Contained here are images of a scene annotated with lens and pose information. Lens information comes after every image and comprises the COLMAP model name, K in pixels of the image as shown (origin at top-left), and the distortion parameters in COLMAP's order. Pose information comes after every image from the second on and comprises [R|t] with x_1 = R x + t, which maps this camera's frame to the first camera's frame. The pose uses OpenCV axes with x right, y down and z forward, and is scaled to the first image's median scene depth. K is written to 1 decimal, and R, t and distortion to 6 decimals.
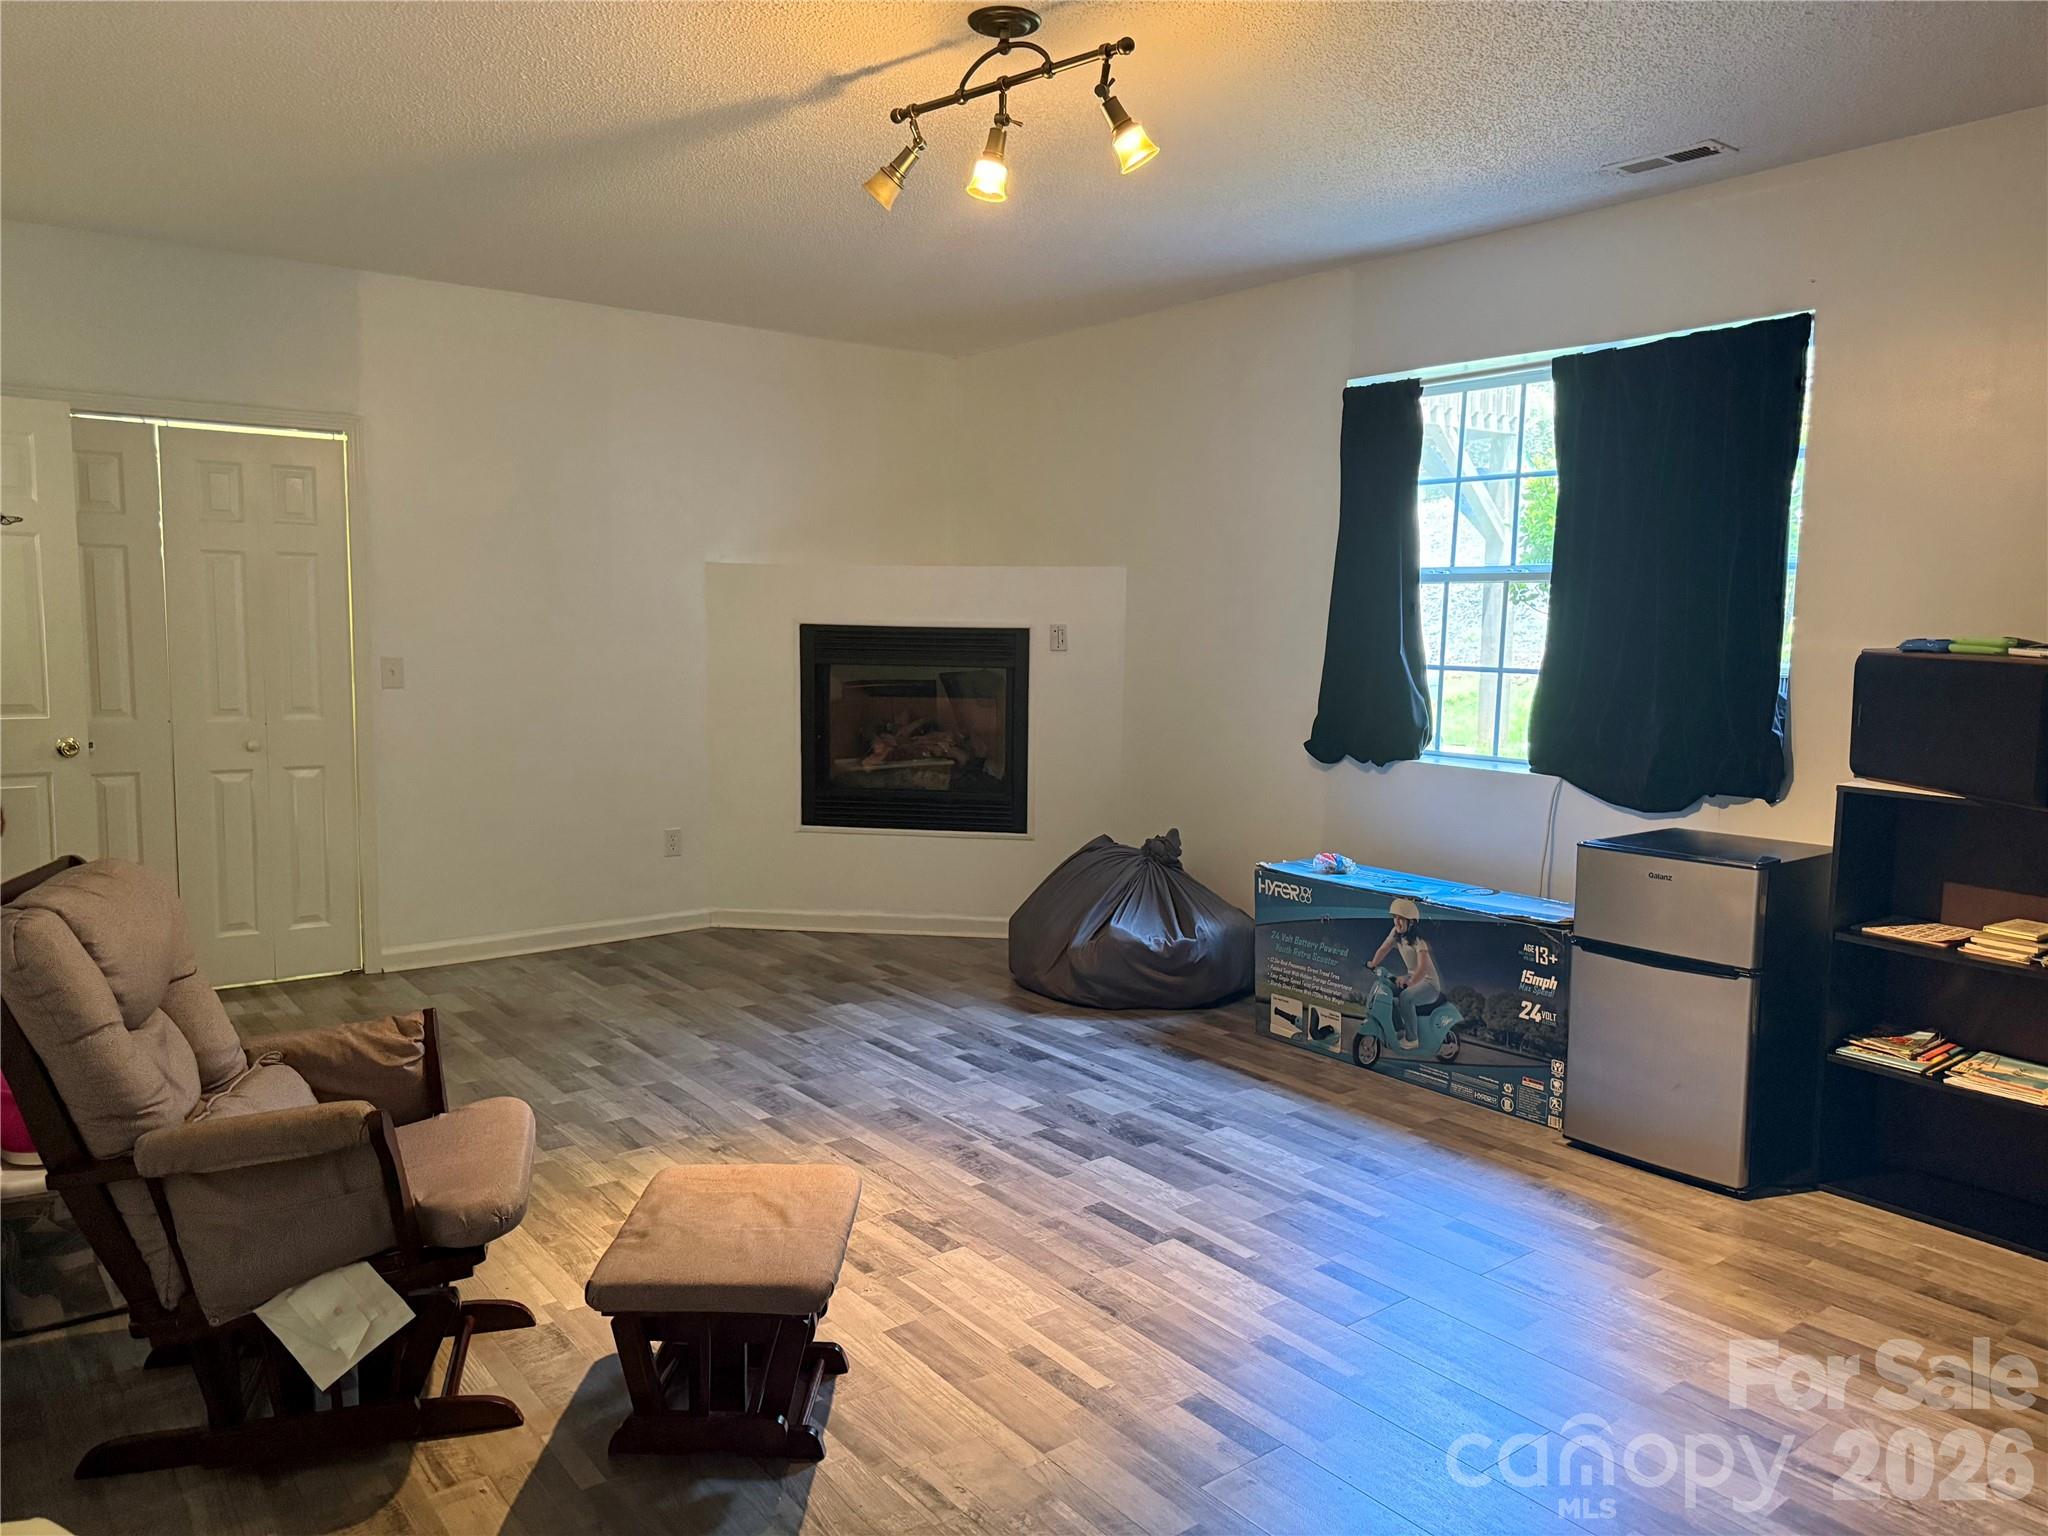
lens RADIAL K [[1443.5, 0, 1024.0], [0, 1443.5, 768.0], [0, 0, 1]] dist [0.167835, -0.073159]
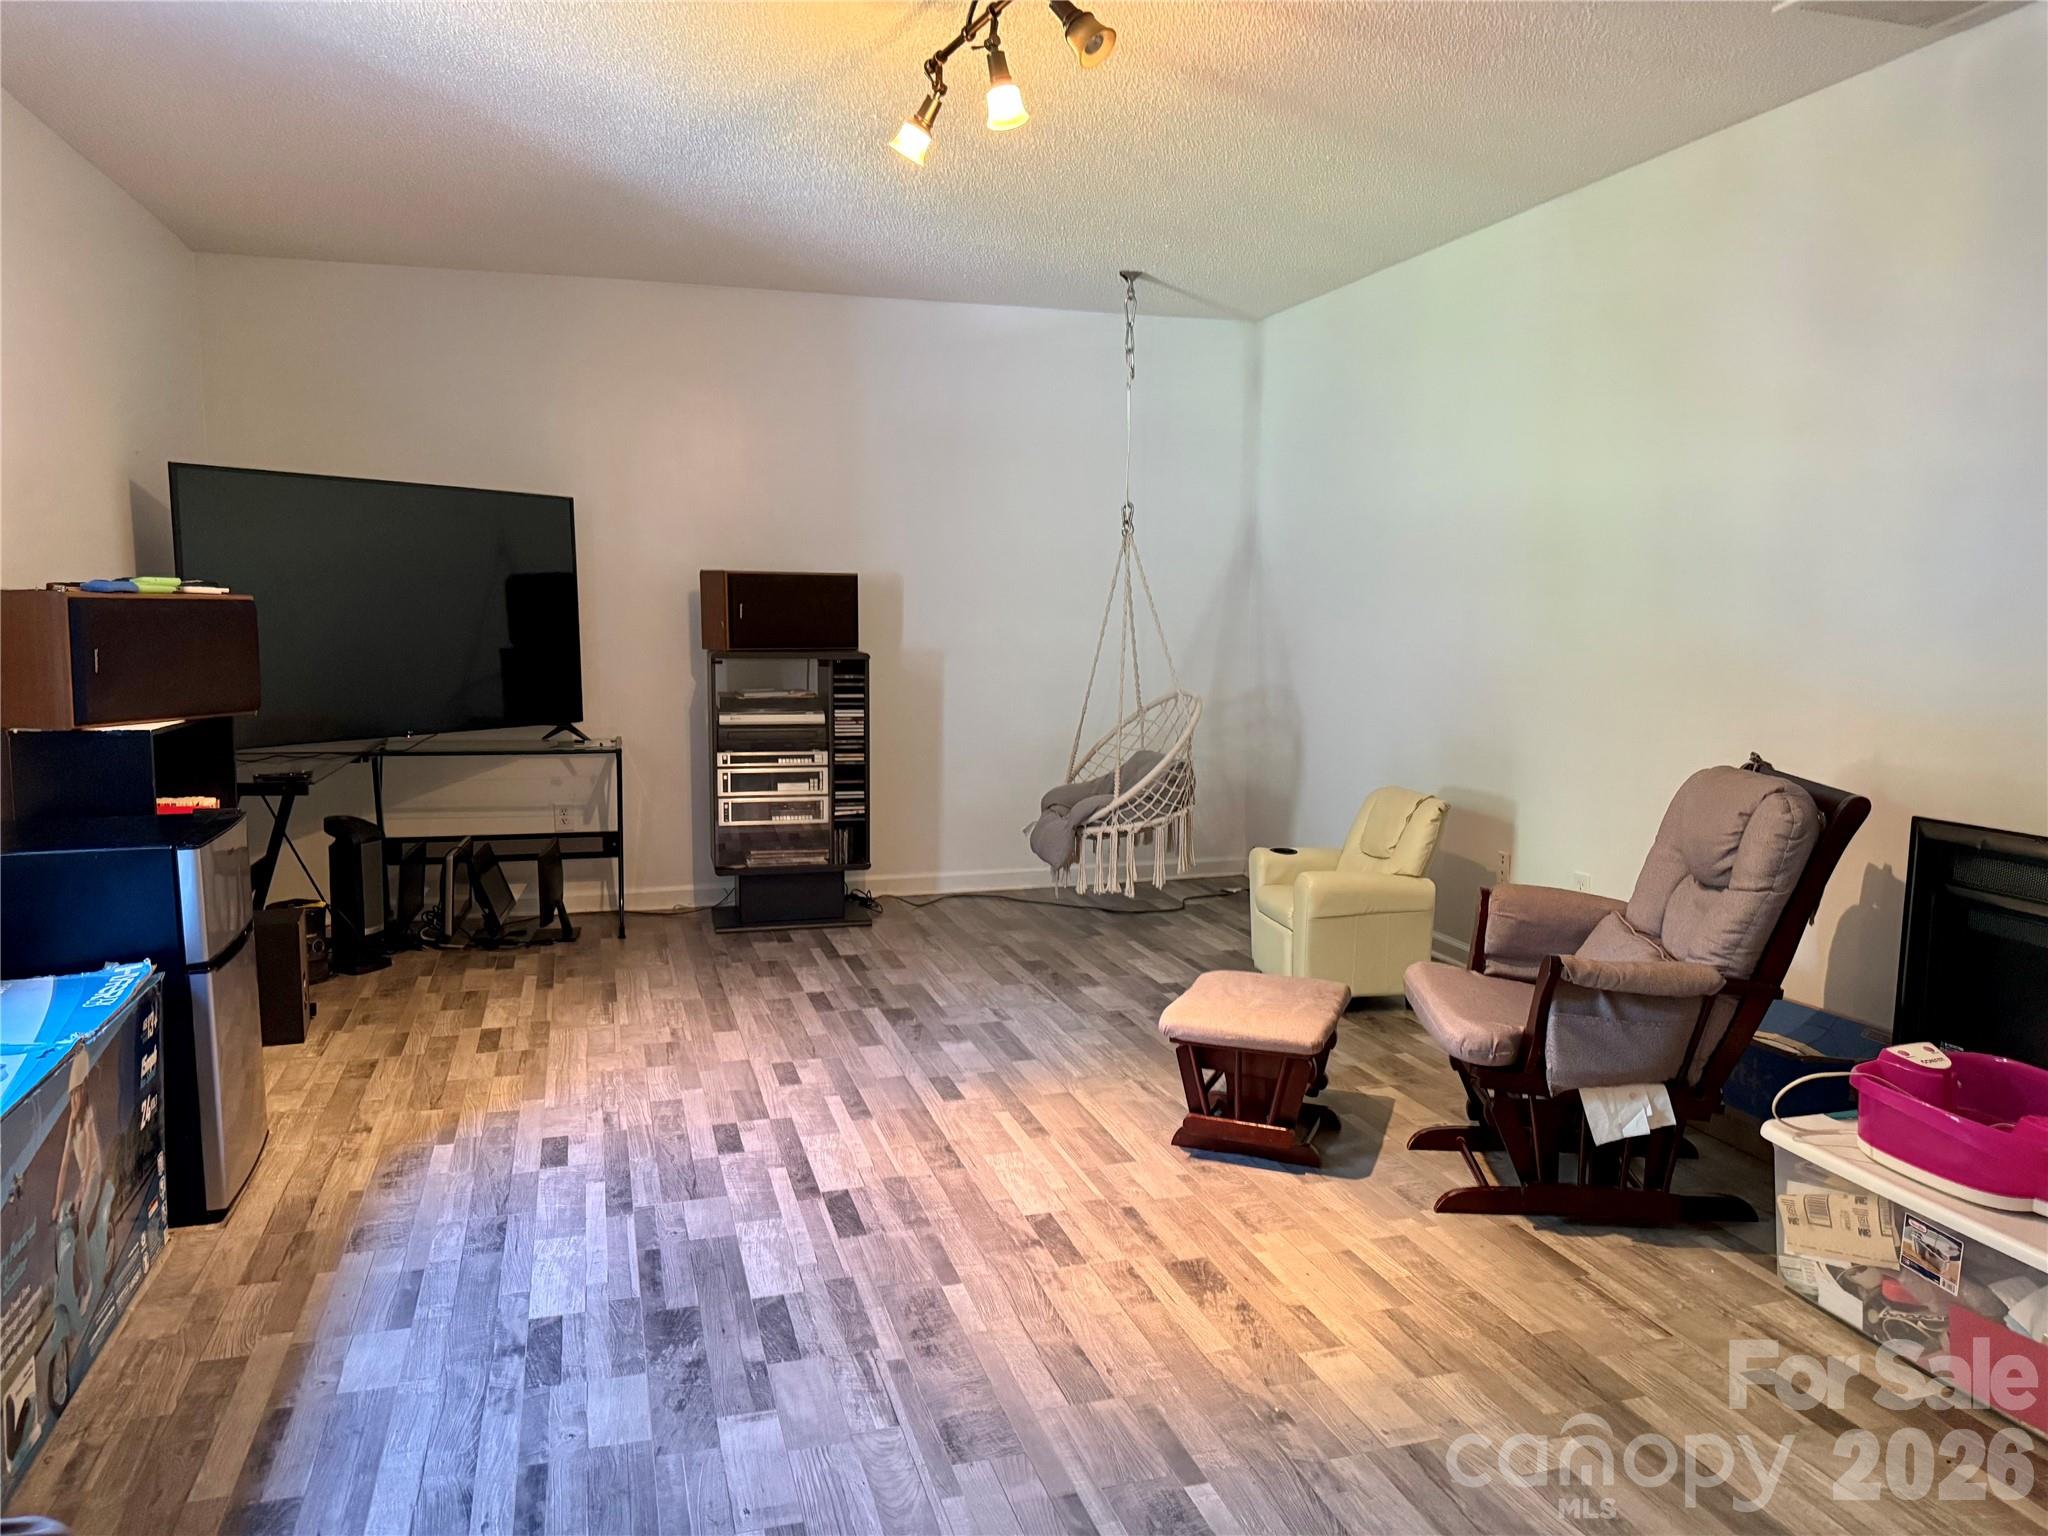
lens RADIAL K [[1443.5, 0, 1024.0], [0, 1443.5, 768.0], [0, 0, 1]] dist [0.167835, -0.073159]
pose [[-0.933851, -0.056174, 0.353223, -0.324940], [0.024806, 0.975039, 0.220645, -0.158921], [-0.356800, 0.214812, -0.909148, 1.606922]]
